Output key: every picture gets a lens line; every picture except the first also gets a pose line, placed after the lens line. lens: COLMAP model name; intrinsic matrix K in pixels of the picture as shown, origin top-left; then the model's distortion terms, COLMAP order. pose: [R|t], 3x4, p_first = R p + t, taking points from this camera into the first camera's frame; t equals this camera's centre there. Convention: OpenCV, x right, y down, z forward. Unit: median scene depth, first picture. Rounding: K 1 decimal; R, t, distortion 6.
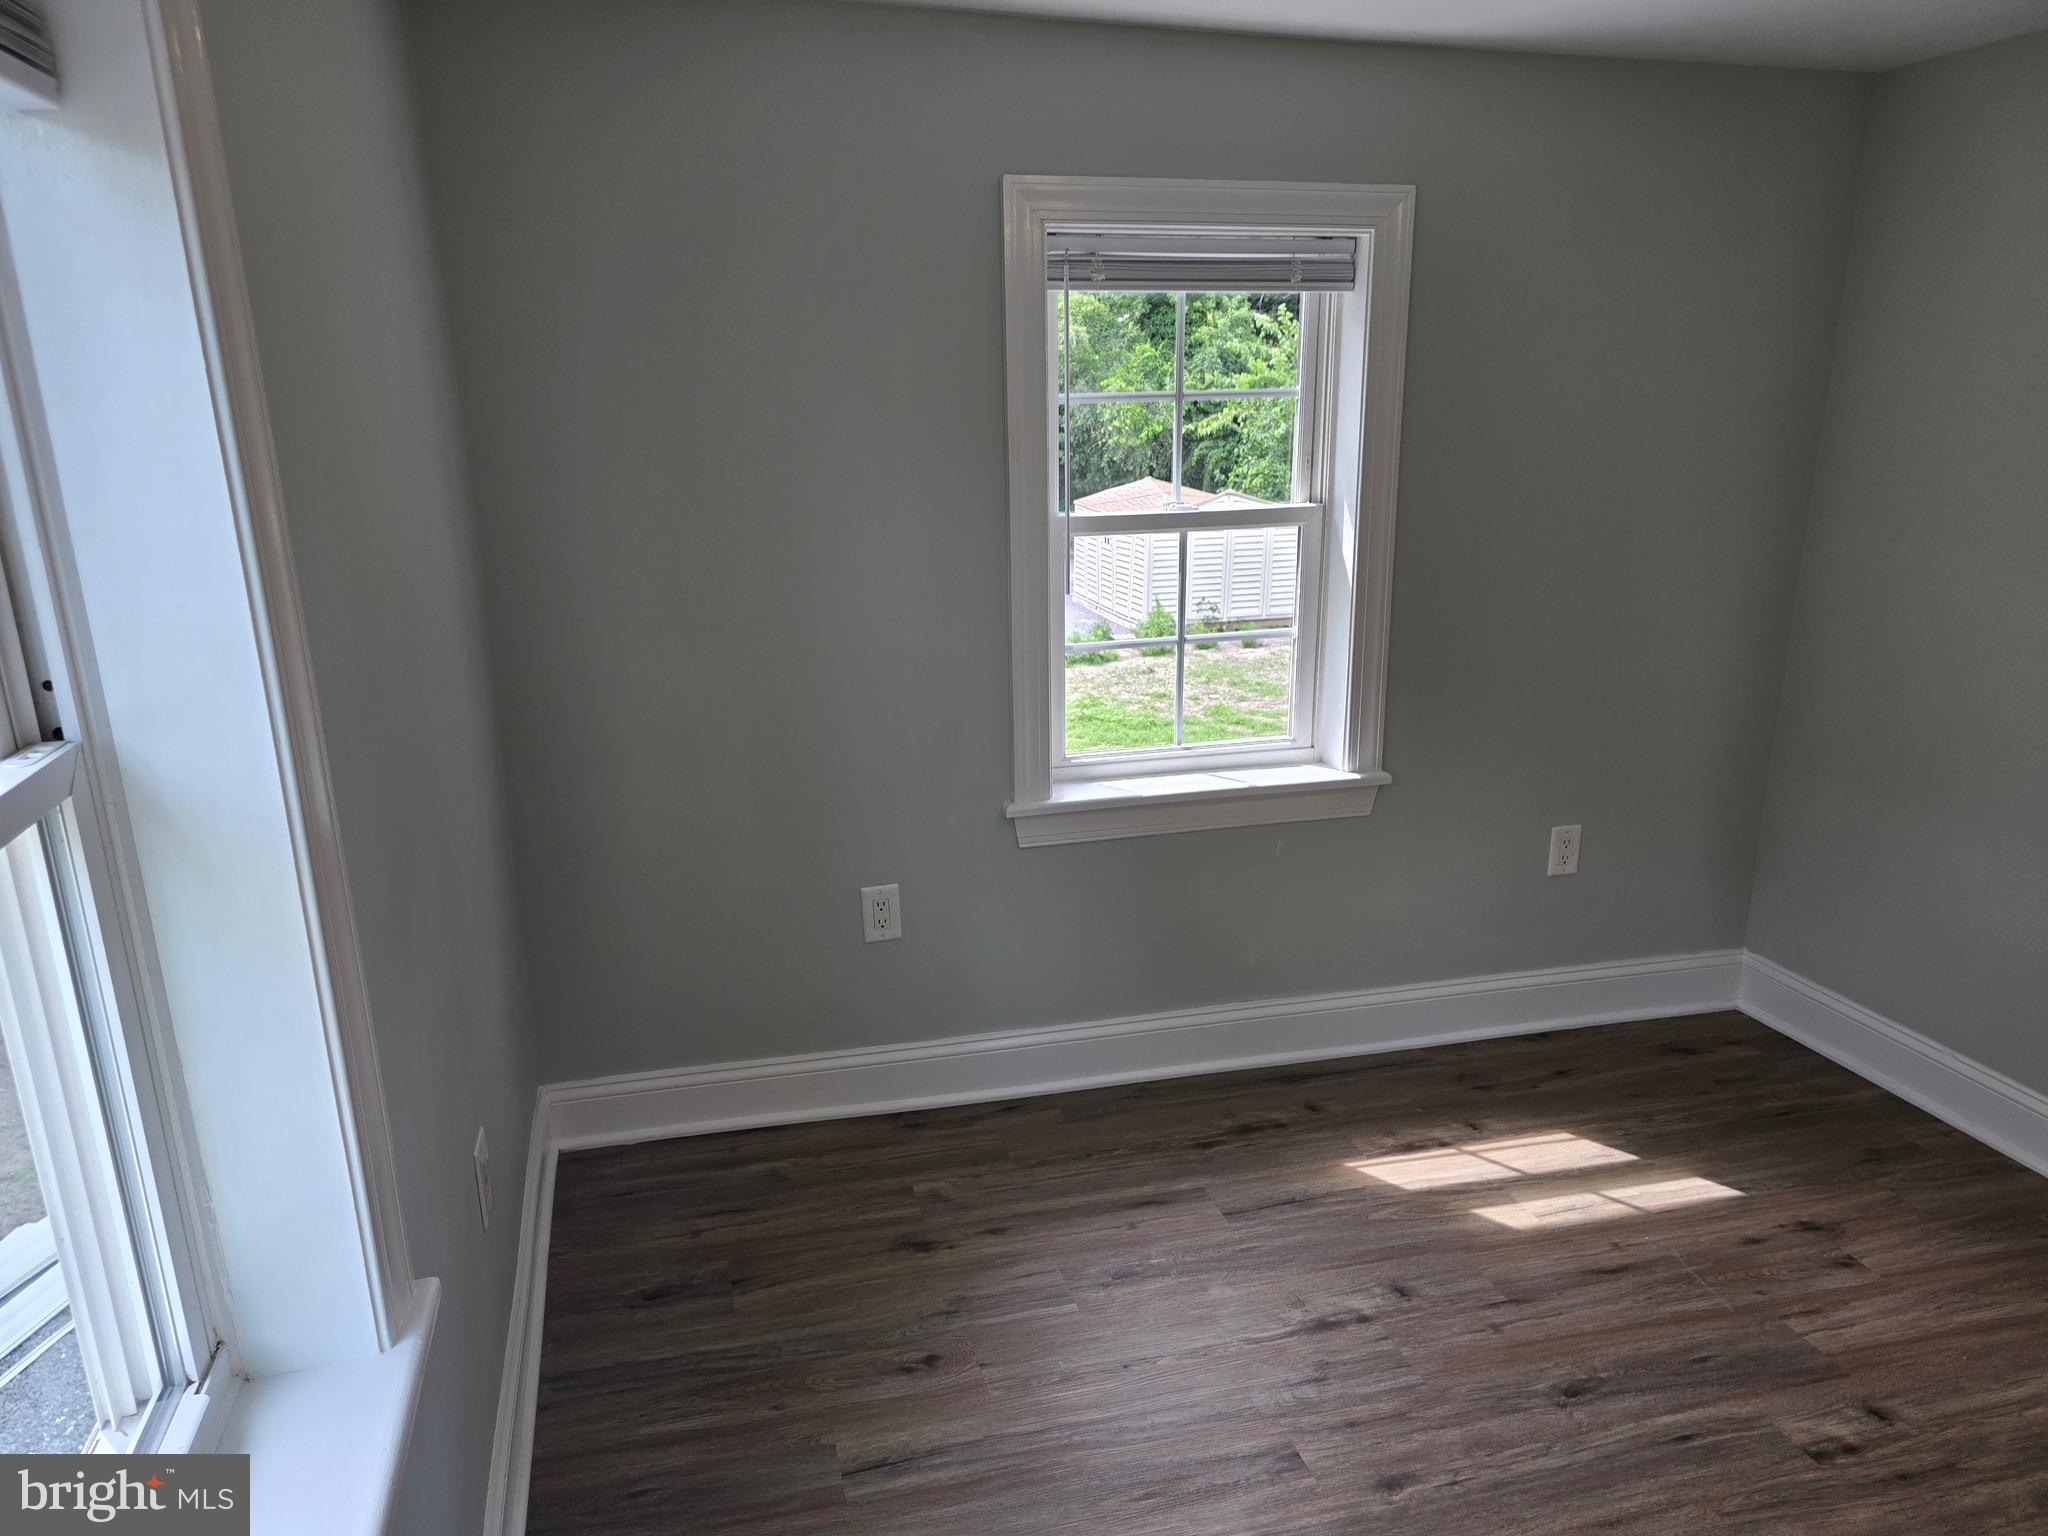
lens RADIAL K [[1368.9, 0, 1028.5], [0, 1368.9, 771.2], [0, 0, 1]] dist [0.048601, -0.044288]
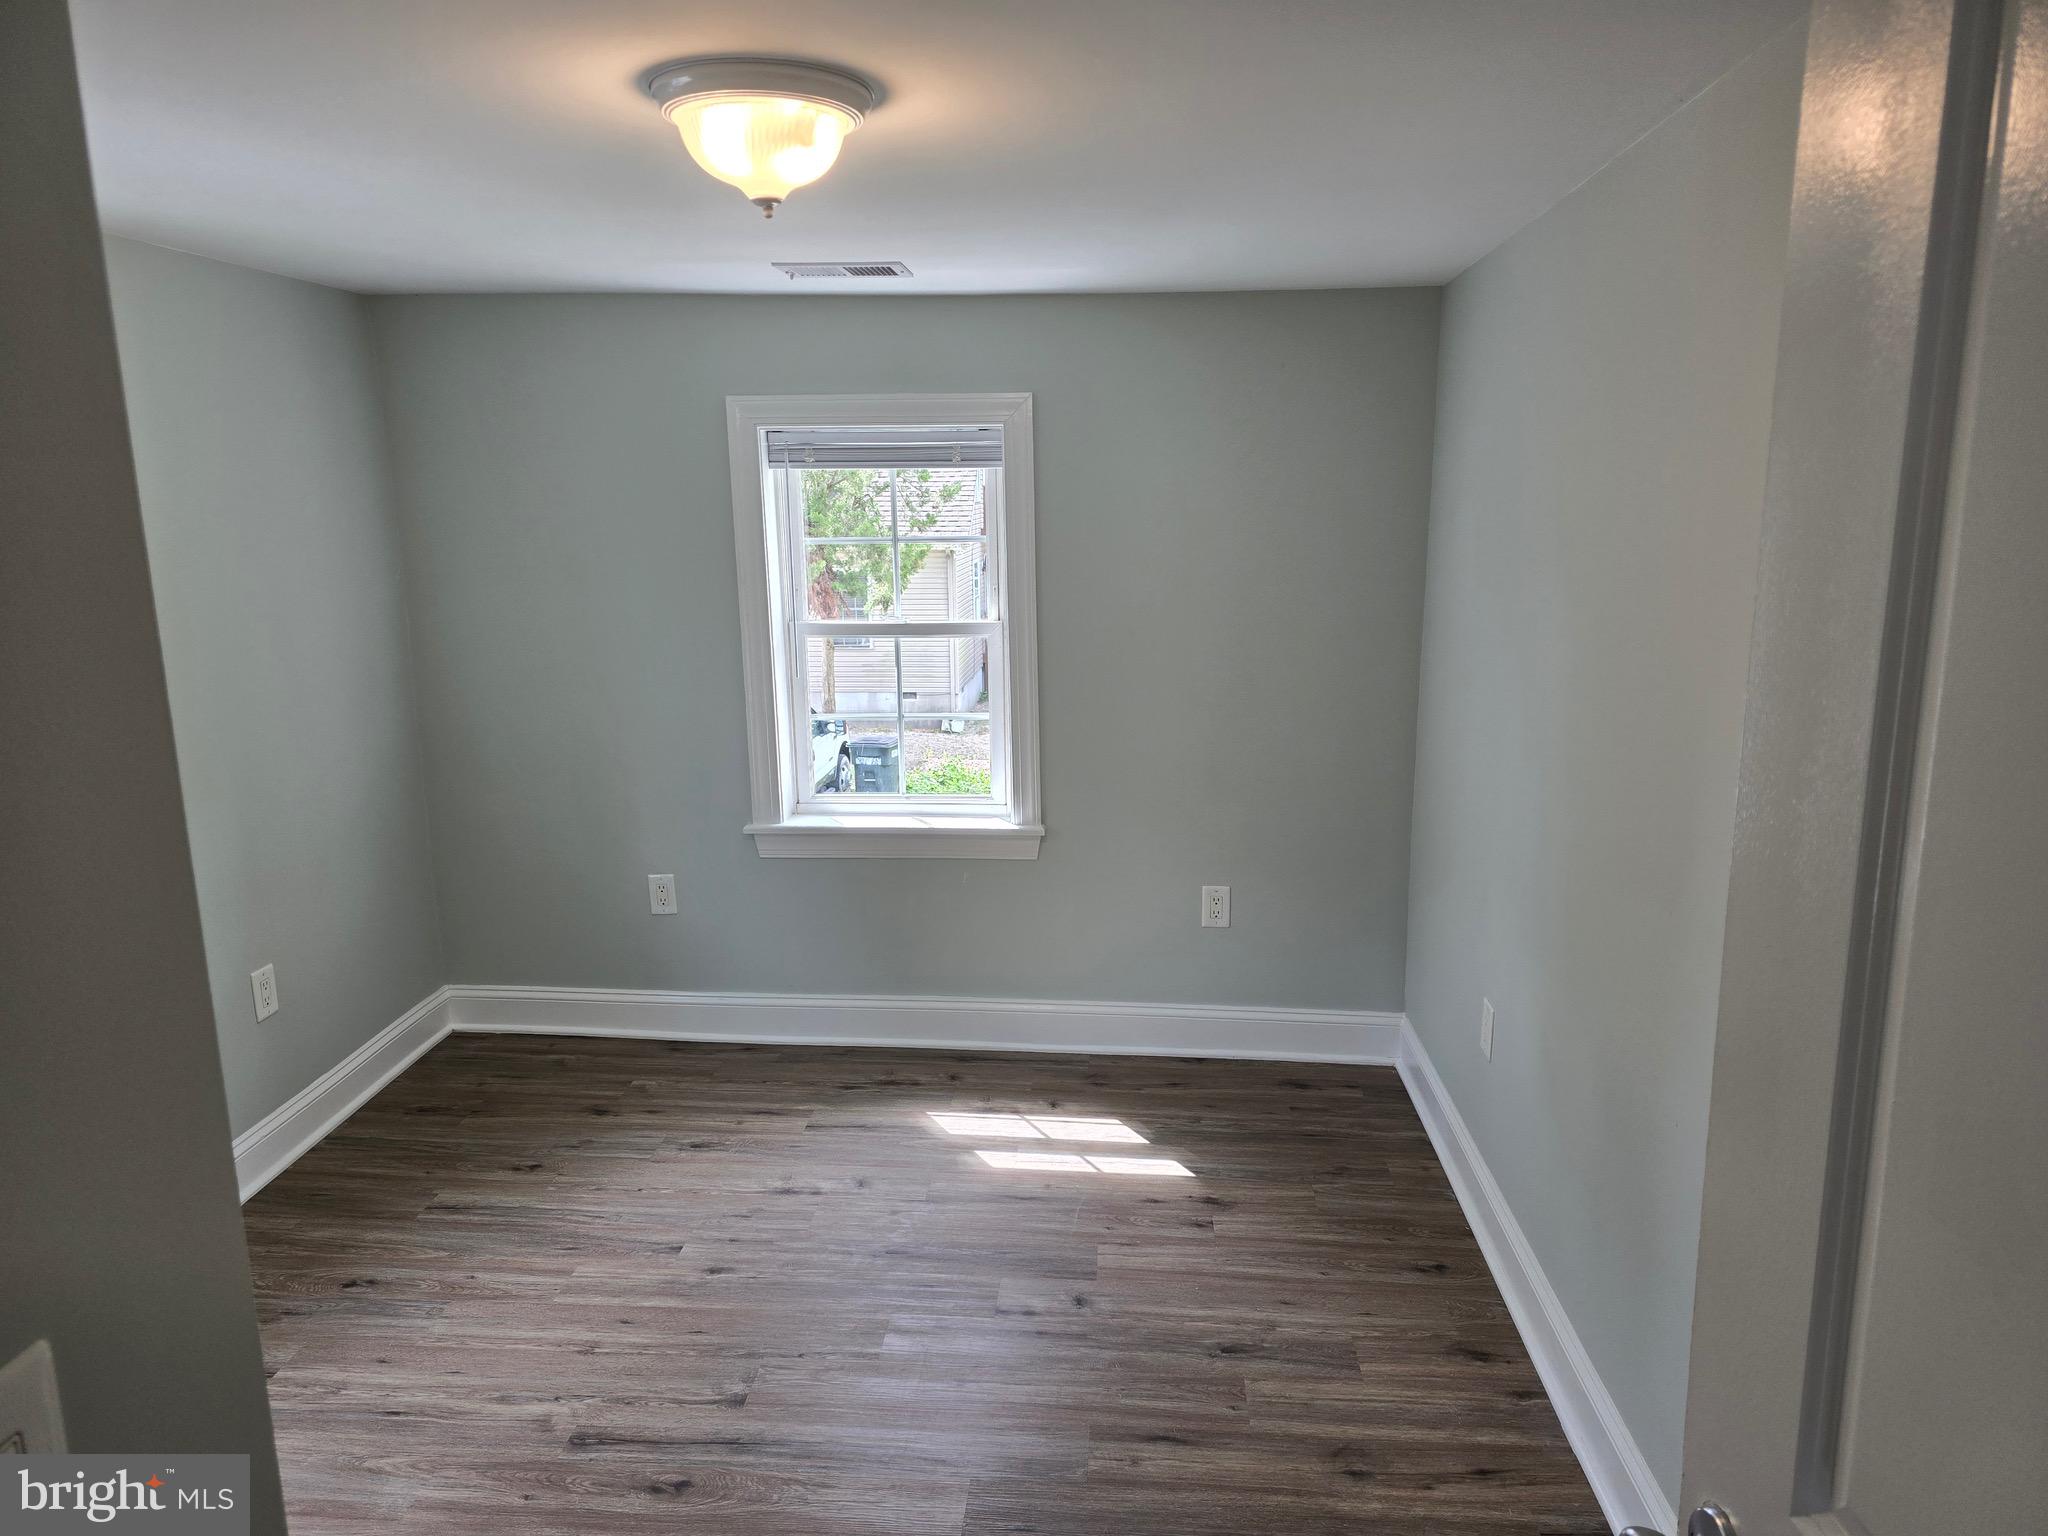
lens RADIAL K [[1368.9, 0, 1028.8], [0, 1368.9, 766.2], [0, 0, 1]] dist [0.048601, -0.044288]
pose [[0.945139, 0.065926, -0.319947, 0.722321], [-0.086162, 0.995051, -0.049495, 0.009565], [0.315101, 0.074347, 0.946142, -0.248580]]
